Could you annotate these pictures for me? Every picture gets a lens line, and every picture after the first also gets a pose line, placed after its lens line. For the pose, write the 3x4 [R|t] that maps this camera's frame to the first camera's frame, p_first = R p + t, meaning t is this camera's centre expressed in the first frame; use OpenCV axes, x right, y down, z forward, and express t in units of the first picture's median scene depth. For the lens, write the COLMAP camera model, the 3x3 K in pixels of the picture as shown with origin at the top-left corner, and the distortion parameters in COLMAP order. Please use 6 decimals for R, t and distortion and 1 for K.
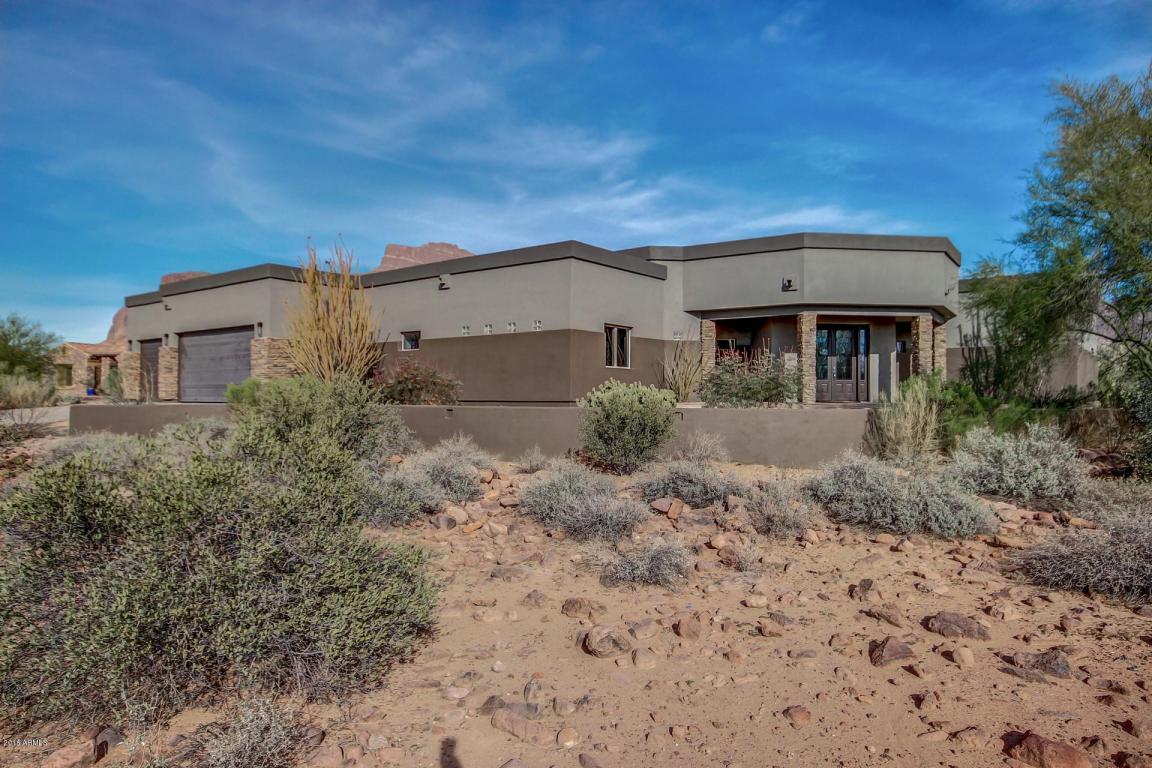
lens RADIAL K [[718.6, 0, 576.0], [0, 718.6, 384.0], [0, 0, 1]] dist [-0.005031, -0.000518]
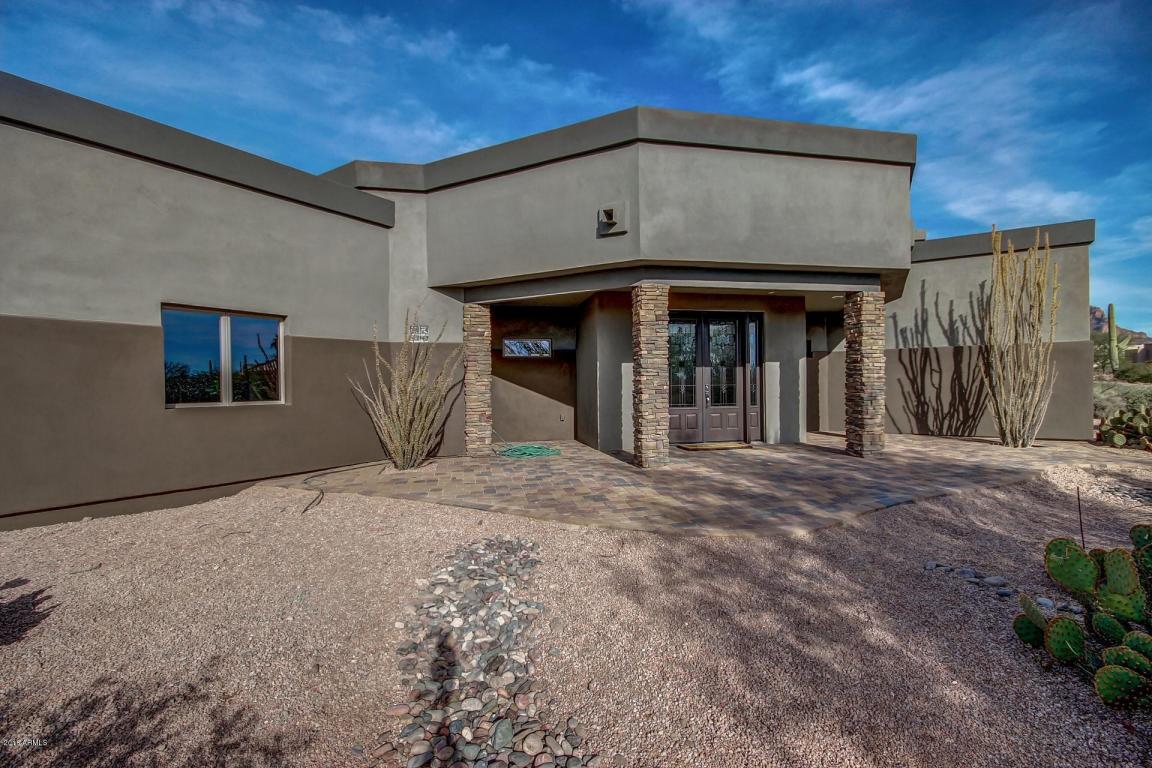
lens RADIAL K [[556.4, 0, 576.0], [0, 556.4, 384.0], [0, 0, 1]] dist [0.015678, -0.000214]
pose [[0.994119, -0.019087, 0.106599, 0.212225], [0.017906, 0.999767, 0.012024, -0.033267], [-0.106804, -0.010045, 0.994229, 0.579656]]
